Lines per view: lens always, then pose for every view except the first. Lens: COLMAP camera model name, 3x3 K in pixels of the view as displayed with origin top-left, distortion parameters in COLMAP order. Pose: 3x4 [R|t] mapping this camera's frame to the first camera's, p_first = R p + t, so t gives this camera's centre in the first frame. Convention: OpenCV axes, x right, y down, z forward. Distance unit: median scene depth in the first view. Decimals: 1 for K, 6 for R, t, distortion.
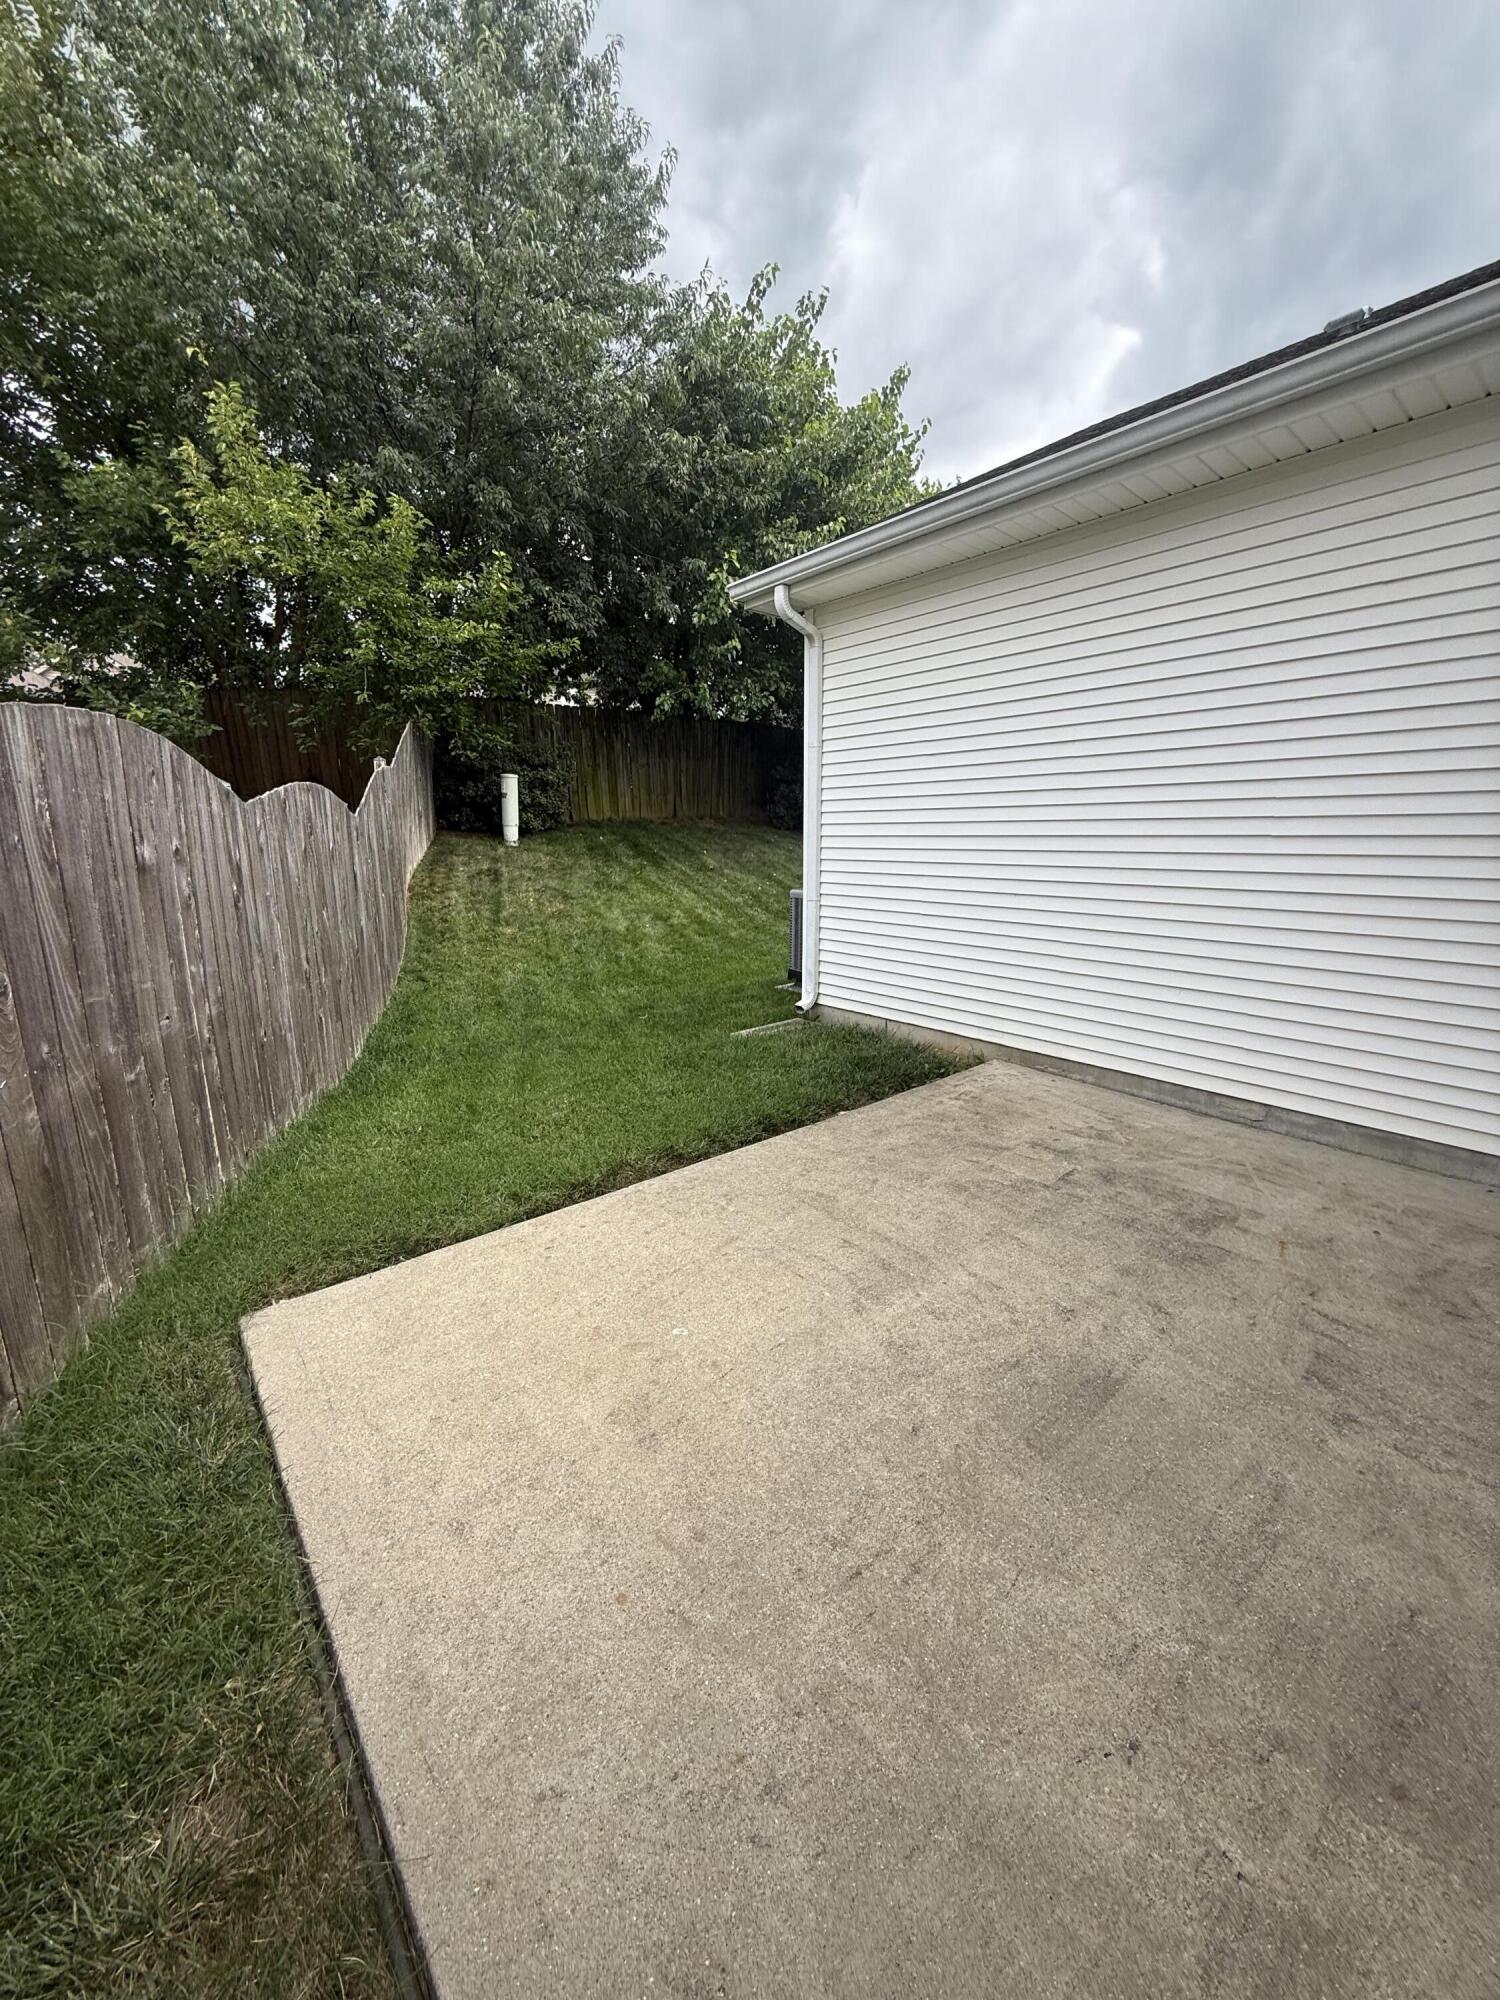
lens RADIAL K [[796.4, 0, 748.7], [0, 796.4, 997.9], [0, 0, 1]] dist [0.000003, 0.001313]
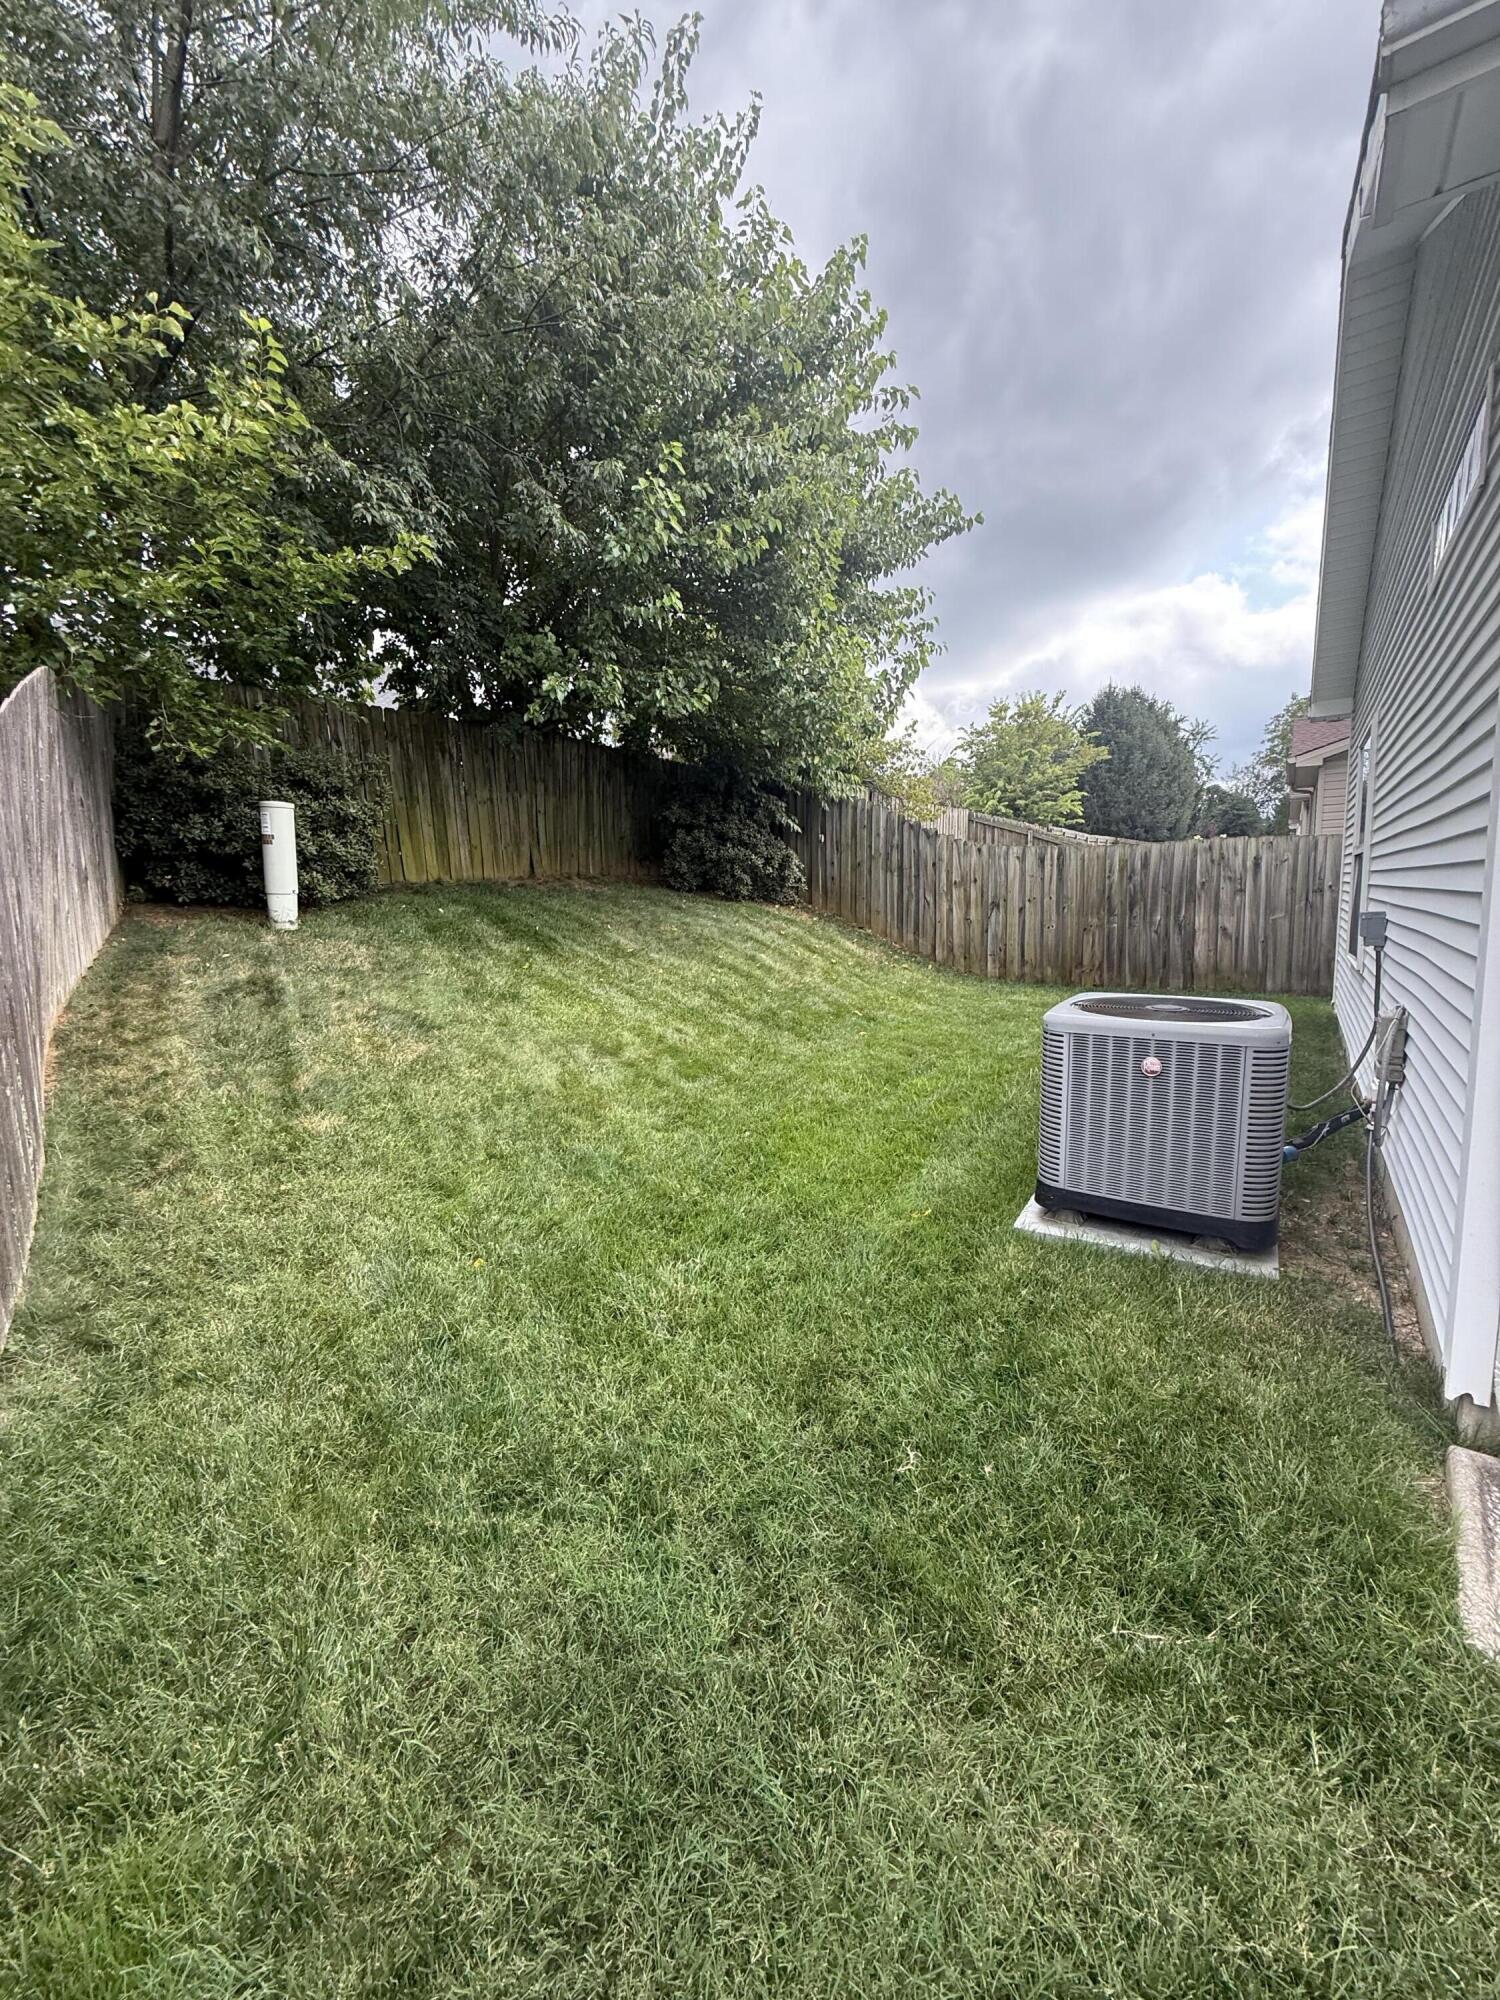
lens RADIAL K [[796.4, 0, 750.5], [0, 796.4, 1003.8], [0, 0, 1]] dist [0.000003, 0.001313]
pose [[0.956227, -0.063250, 0.285707, -0.155771], [0.082896, 0.994916, -0.057186, -0.084125], [-0.280637, 0.078366, 0.956609, 0.397404]]
